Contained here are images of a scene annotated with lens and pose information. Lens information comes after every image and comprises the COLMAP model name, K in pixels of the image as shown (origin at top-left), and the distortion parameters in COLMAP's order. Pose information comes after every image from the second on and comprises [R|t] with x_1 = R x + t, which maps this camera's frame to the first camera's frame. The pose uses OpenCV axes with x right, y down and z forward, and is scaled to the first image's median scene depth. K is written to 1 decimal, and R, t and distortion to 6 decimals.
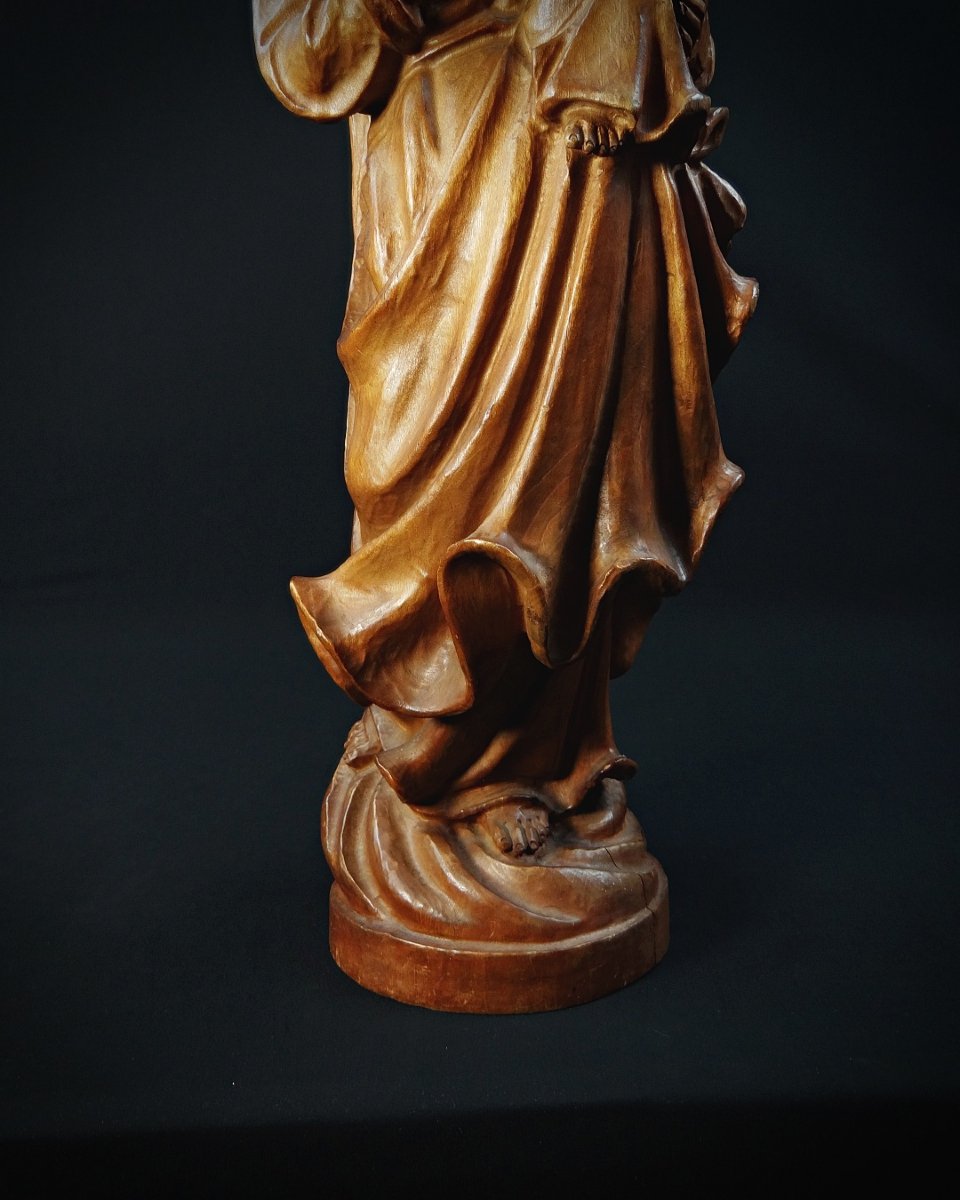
lens RADIAL K [[1167.1, 0, 488.5], [0, 1167.1, 601.6], [0, 0, 1]] dist [0.010333, 0.000000]
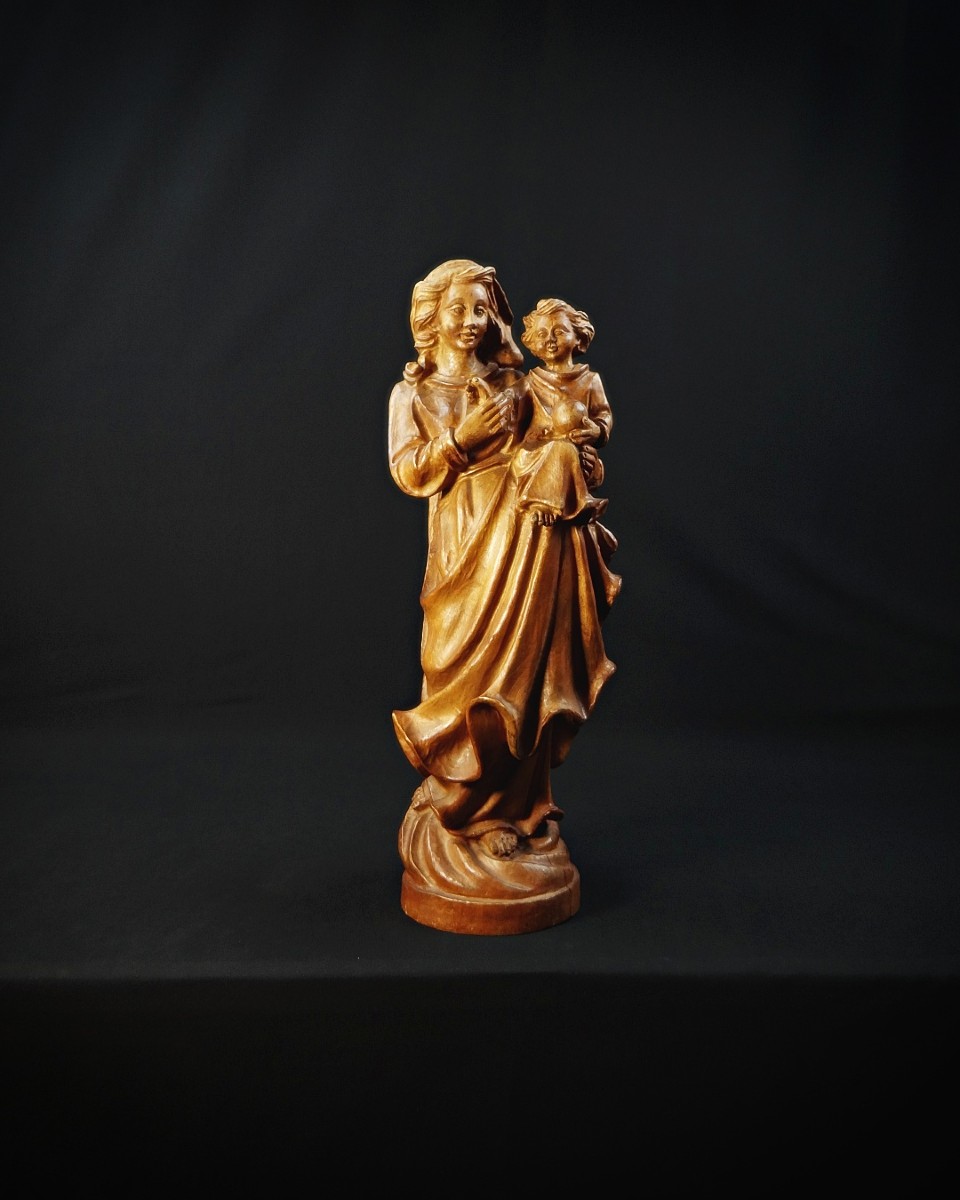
lens RADIAL K [[993.9, 0, 482.2], [0, 993.9, 597.5], [0, 0, 1]] dist [-0.013617, -0.001658]
pose [[0.999459, 0.029744, -0.014010, 0.004345], [-0.031211, 0.992311, -0.119770, -0.015041], [0.010340, 0.120143, 0.992703, -0.781565]]
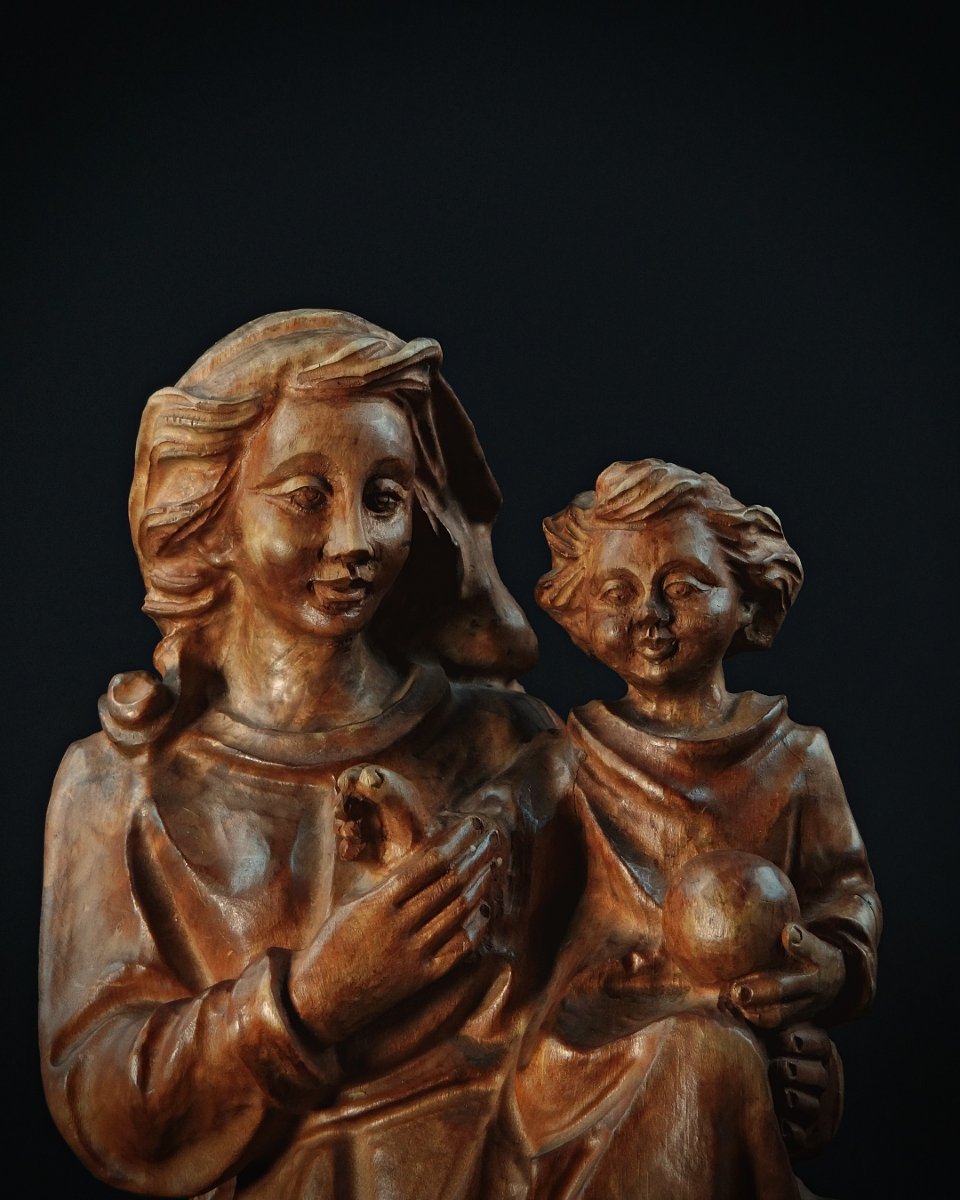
lens RADIAL K [[2446.2, 0, 480.9], [0, 2446.2, 601.4], [0, 0, 1]] dist [-0.057579, 0.000000]
pose [[0.998542, 0.032998, 0.042715, -0.043717], [-0.021898, 0.970969, -0.238200, -0.413300], [-0.049335, 0.236918, 0.970276, -0.209637]]
